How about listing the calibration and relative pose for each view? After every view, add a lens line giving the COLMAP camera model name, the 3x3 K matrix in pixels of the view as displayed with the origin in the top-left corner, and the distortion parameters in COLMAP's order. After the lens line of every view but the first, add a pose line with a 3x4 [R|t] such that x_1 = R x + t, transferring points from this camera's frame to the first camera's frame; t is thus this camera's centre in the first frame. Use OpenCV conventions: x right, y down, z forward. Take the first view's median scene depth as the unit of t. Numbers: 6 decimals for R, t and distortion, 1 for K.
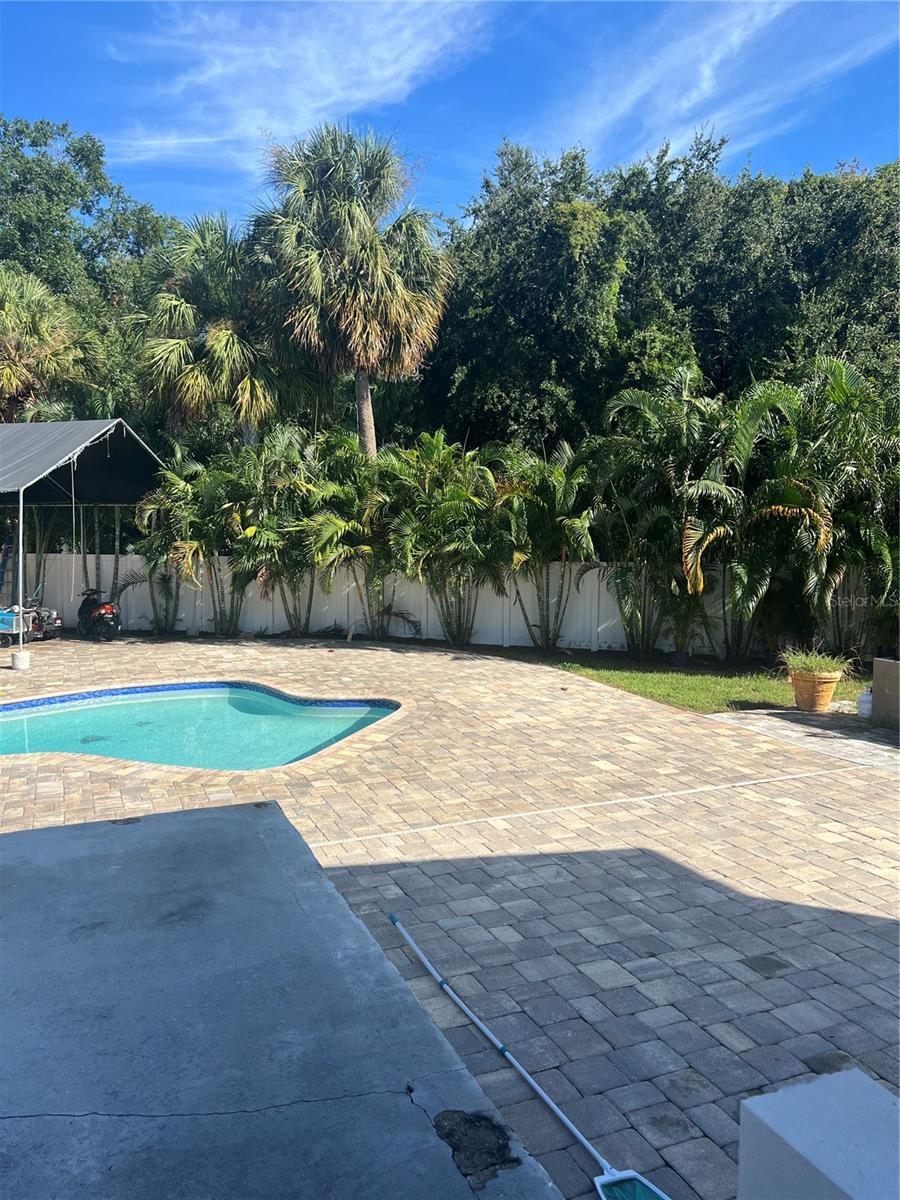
lens RADIAL K [[902.3, 0, 449.6], [0, 902.3, 591.8], [0, 0, 1]] dist [0.035688, -0.059425]
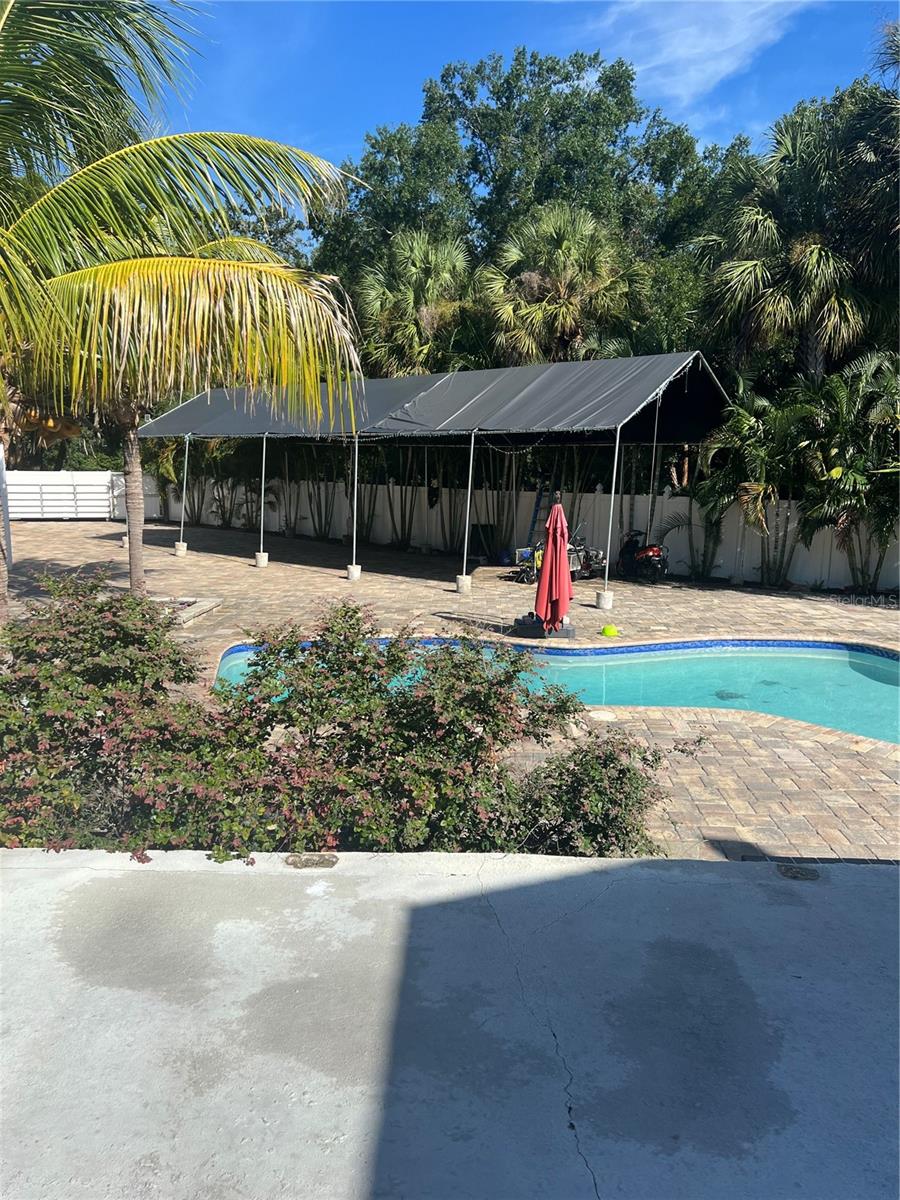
lens RADIAL K [[902.3, 0, 425.6], [0, 902.3, 590.3], [0, 0, 1]] dist [0.035688, -0.059425]
pose [[0.895837, 0.069898, -0.438852, -0.174555], [-0.042581, 0.996510, 0.071797, 0.001294], [0.442338, -0.045631, 0.895687, 0.018287]]
